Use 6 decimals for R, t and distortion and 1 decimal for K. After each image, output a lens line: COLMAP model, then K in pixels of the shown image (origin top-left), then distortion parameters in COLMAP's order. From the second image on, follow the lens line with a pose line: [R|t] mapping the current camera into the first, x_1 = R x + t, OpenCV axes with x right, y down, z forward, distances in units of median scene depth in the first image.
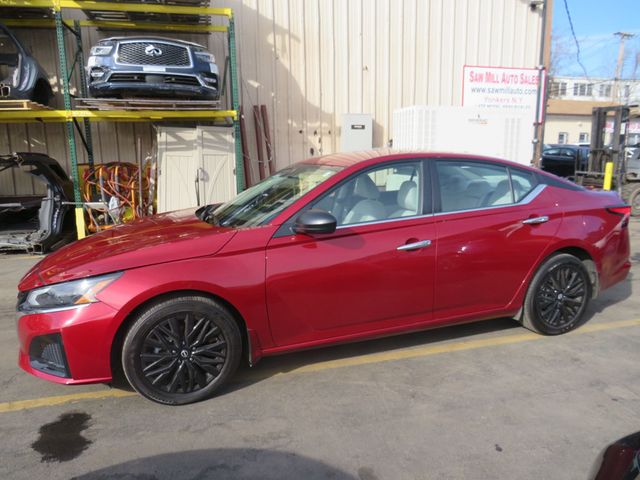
lens RADIAL K [[472.7, 0, 320.0], [0, 472.7, 240.0], [0, 0, 1]] dist [-0.012280, -0.005925]
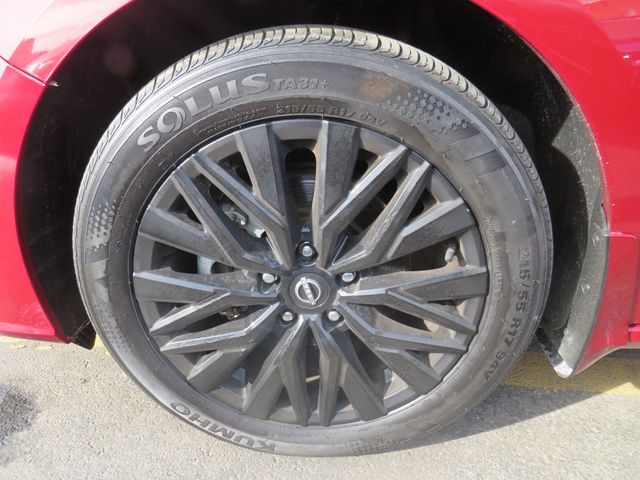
lens RADIAL K [[472.7, 0, 320.0], [0, 472.7, 240.0], [0, 0, 1]] dist [-0.012280, -0.005925]
pose [[0.923902, 0.154433, -0.350080, -0.199860], [-0.069040, 0.967198, 0.244460, 0.154891], [0.376350, -0.201688, 0.904258, 0.786066]]
